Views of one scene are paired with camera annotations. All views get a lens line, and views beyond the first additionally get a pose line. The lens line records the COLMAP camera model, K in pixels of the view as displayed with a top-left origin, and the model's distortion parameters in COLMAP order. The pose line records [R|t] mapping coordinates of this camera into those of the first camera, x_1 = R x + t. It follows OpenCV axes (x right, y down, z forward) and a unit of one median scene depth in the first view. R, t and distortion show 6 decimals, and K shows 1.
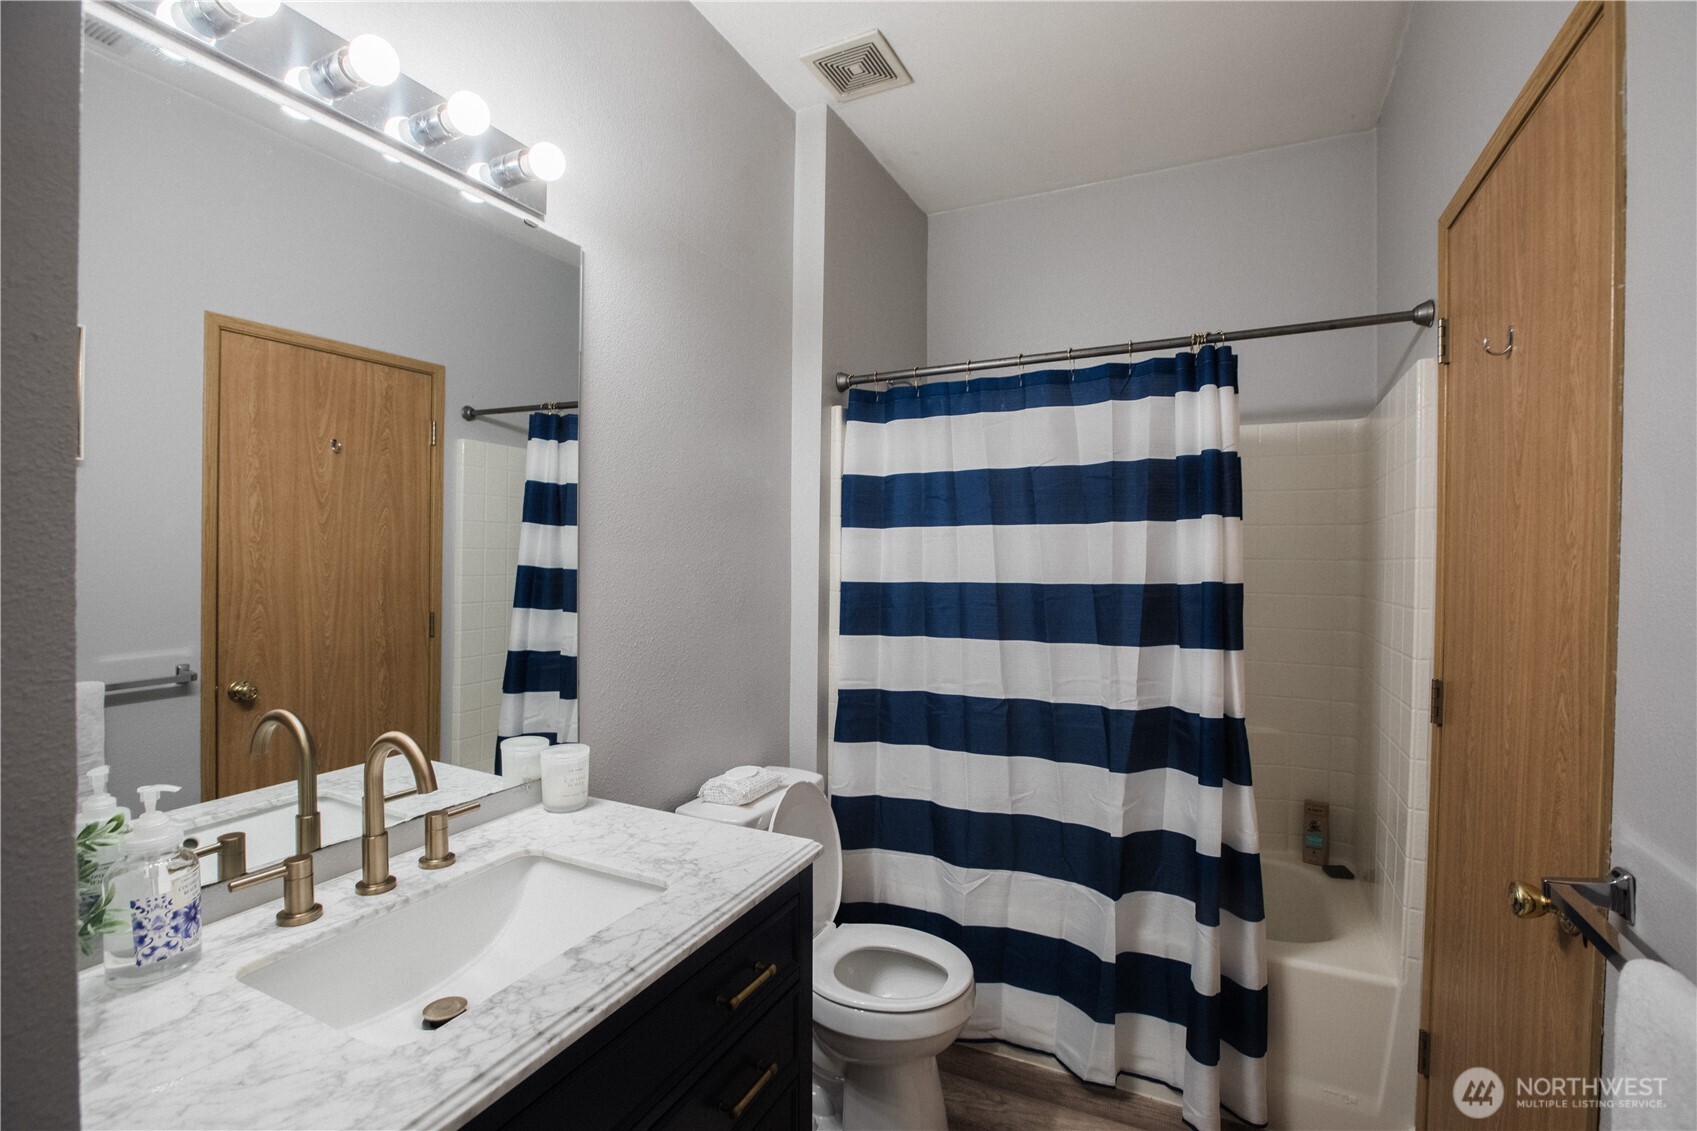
lens RADIAL K [[787.5, 0, 848.5], [0, 787.5, 565.5], [0, 0, 1]] dist [-0.052223, 0.018213]
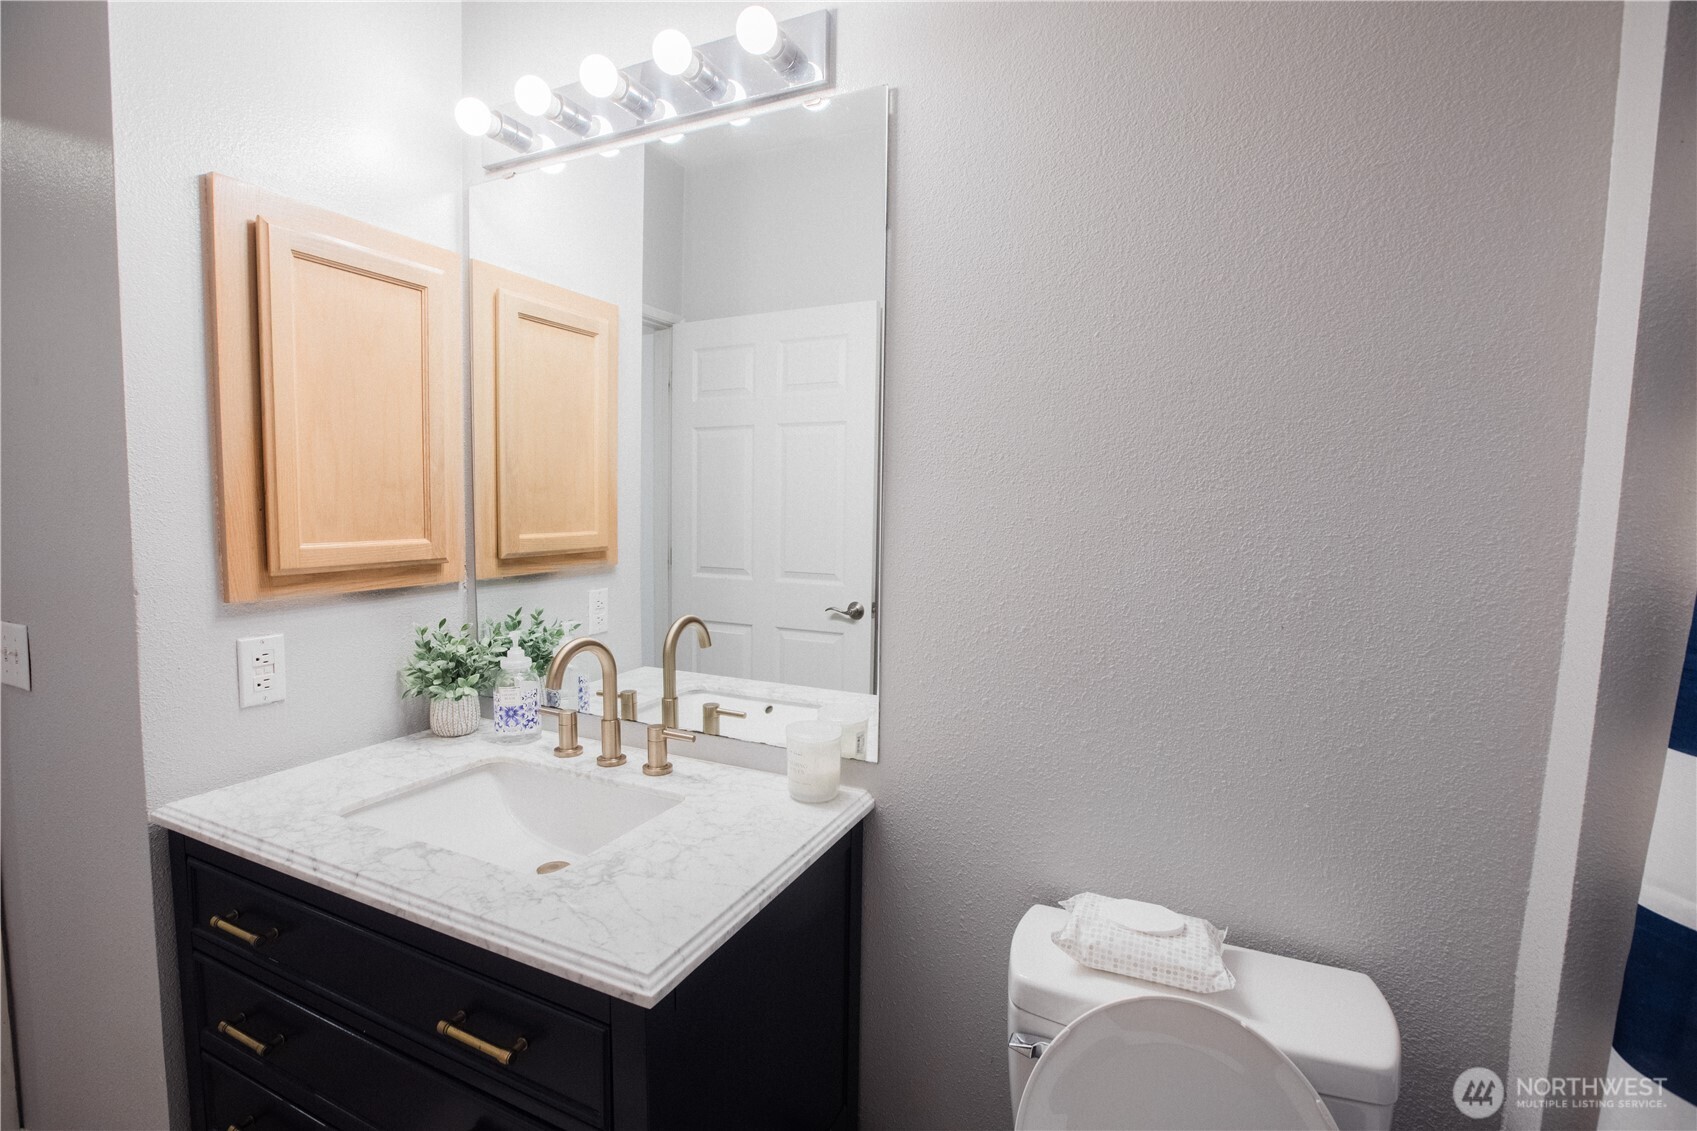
lens RADIAL K [[787.5, 0, 848.5], [0, 787.5, 565.5], [0, 0, 1]] dist [-0.052223, 0.018213]
pose [[0.002643, 0.077700, -0.996973, 0.649972], [-0.031336, 0.996494, 0.077580, -0.003861], [0.999505, 0.031036, 0.005069, 1.452031]]
